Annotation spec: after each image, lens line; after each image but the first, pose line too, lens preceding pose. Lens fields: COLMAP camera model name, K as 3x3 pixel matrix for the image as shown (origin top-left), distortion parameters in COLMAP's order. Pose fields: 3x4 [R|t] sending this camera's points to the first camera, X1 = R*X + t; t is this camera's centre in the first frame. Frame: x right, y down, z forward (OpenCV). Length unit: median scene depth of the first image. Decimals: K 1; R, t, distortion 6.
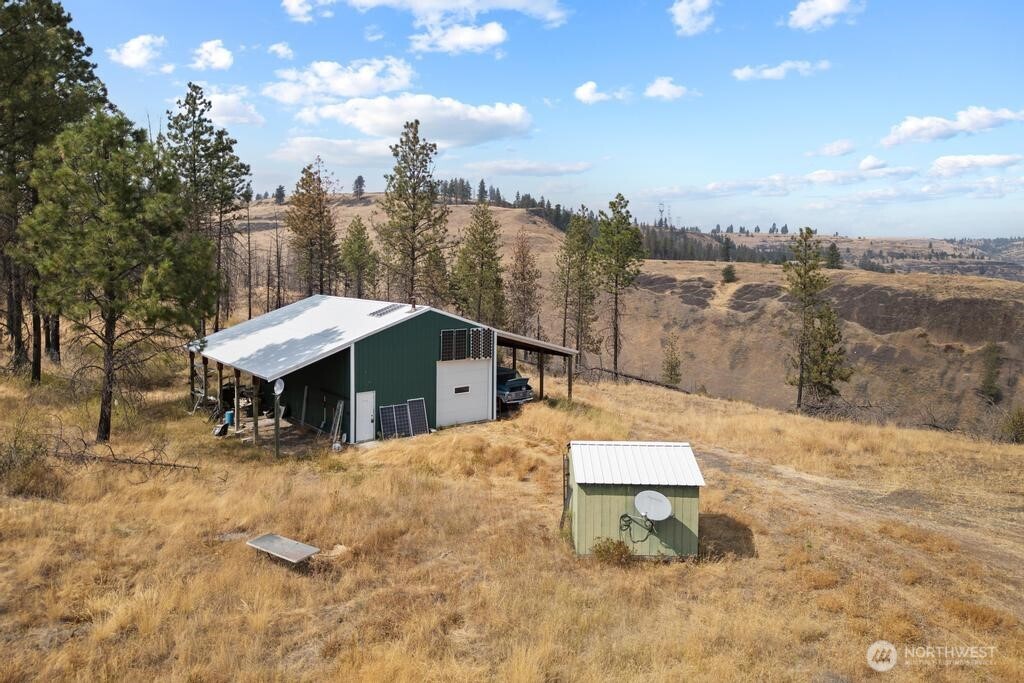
lens RADIAL K [[722.1, 0, 507.0], [0, 722.1, 292.9], [0, 0, 1]] dist [0.078924, -0.083691]
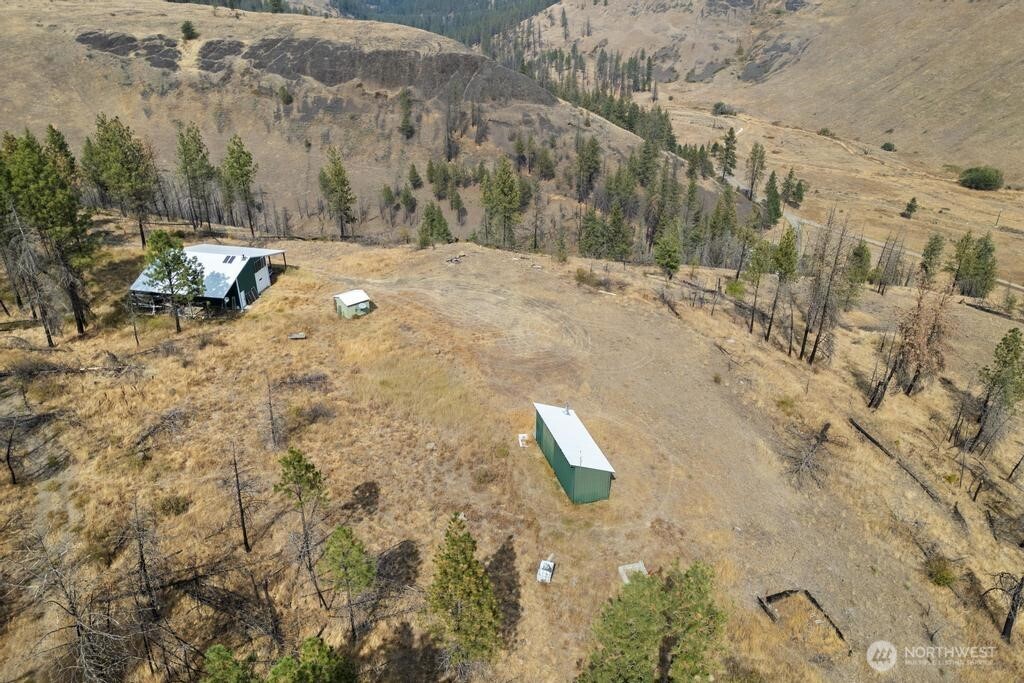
lens RADIAL K [[728.9, 0, 512.0], [0, 728.9, 341.5], [0, 0, 1]] dist [0.087487, -0.088687]
pose [[0.749064, -0.321122, 0.579469, -0.129961], [0.035377, 0.892813, 0.449036, -0.109936], [-0.661553, -0.315857, 0.680134, -0.204067]]
